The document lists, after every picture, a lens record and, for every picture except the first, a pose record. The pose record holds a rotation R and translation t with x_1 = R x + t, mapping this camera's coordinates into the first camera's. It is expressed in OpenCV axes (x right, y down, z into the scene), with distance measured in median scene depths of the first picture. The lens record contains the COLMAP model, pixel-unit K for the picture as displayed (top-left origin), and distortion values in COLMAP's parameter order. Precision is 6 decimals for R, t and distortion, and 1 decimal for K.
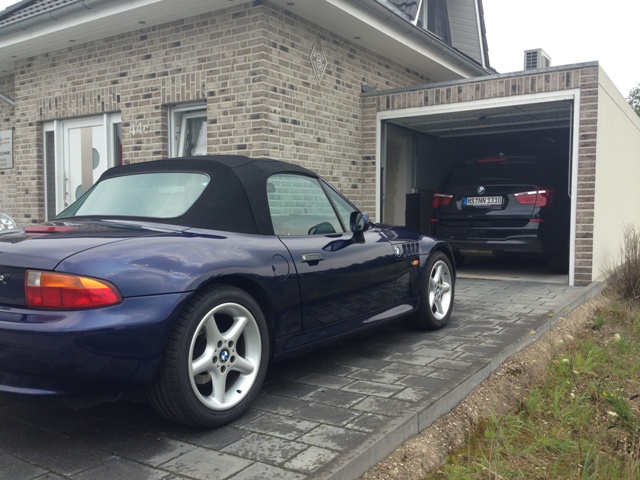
lens RADIAL K [[571.6, 0, 335.3], [0, 571.6, 238.6], [0, 0, 1]] dist [0.072101, -0.169953]
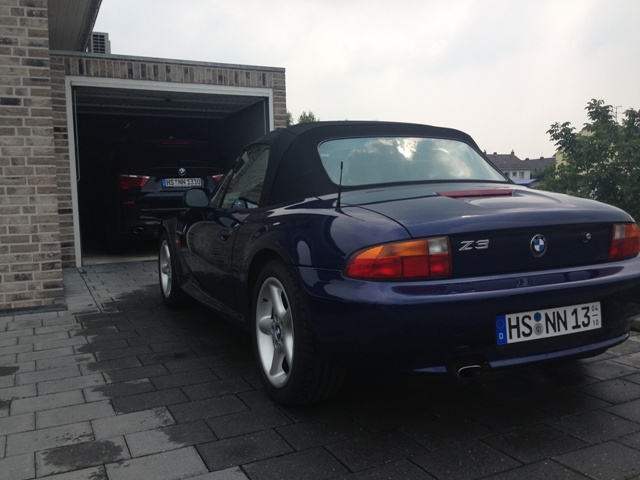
lens RADIAL K [[571.6, 0, 335.3], [0, 571.6, 238.6], [0, 0, 1]] dist [0.072101, -0.169953]
pose [[0.501955, -0.075277, 0.861611, -0.515279], [0.062206, 0.996767, 0.050845, -0.000868], [-0.862654, 0.028076, 0.505015, 0.260644]]
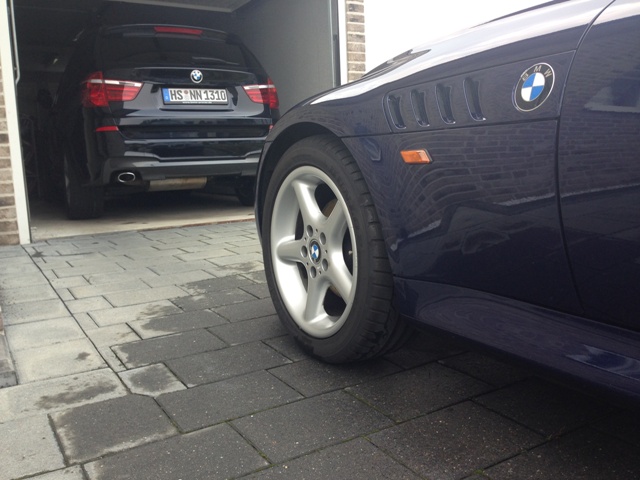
lens RADIAL K [[579.7, 0, 320.0], [0, 579.7, 240.0], [0, 0, 1]] dist [0.110225, -0.193565]
pose [[0.442812, -0.141206, 0.885426, -0.262251], [0.077121, 0.989859, 0.119292, 0.022219], [-0.893292, 0.015460, 0.449211, 0.633848]]
